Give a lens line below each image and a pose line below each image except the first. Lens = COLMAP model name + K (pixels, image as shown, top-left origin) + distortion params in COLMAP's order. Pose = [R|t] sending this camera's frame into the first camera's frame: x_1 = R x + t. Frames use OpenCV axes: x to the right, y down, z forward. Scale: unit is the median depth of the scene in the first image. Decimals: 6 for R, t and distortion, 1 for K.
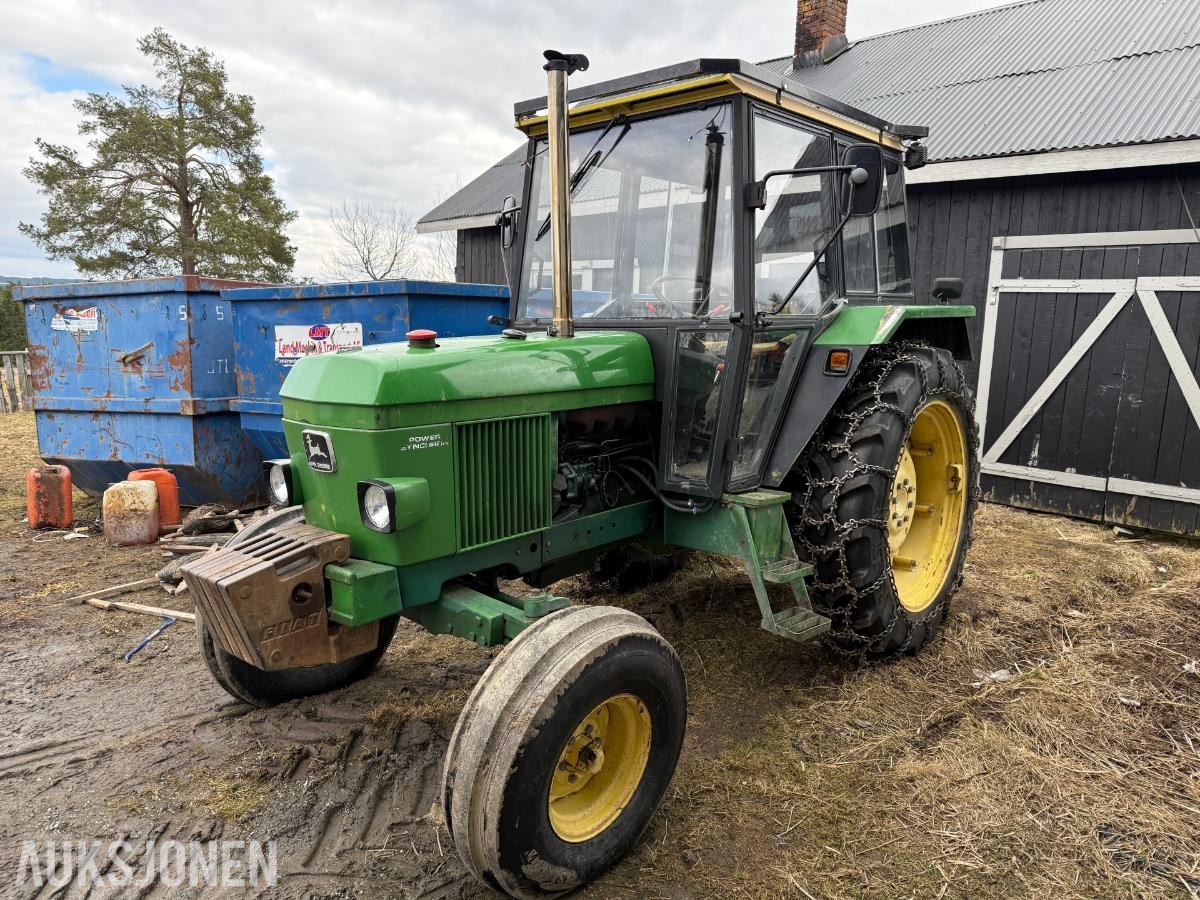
lens RADIAL K [[844.2, 0, 600.0], [0, 844.2, 450.0], [0, 0, 1]] dist [0.050370, -0.061412]
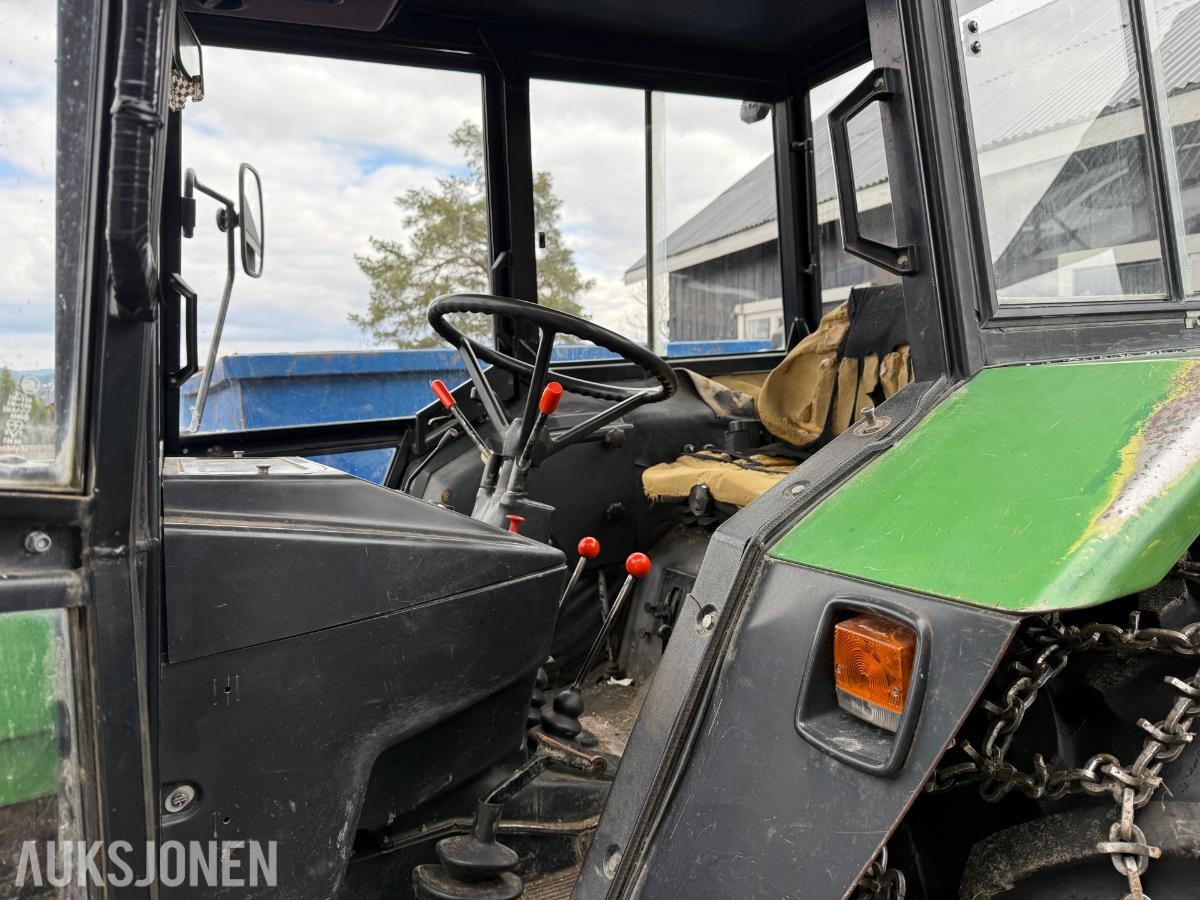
lens RADIAL K [[866.7, 0, 597.3], [0, 866.7, 463.7], [0, 0, 1]] dist [0.057453, 0.000460]
pose [[0.930077, -0.022949, -0.366646, 0.049585], [0.004676, 0.998706, -0.050648, -0.023275], [0.367334, 0.045392, 0.928981, 0.133337]]
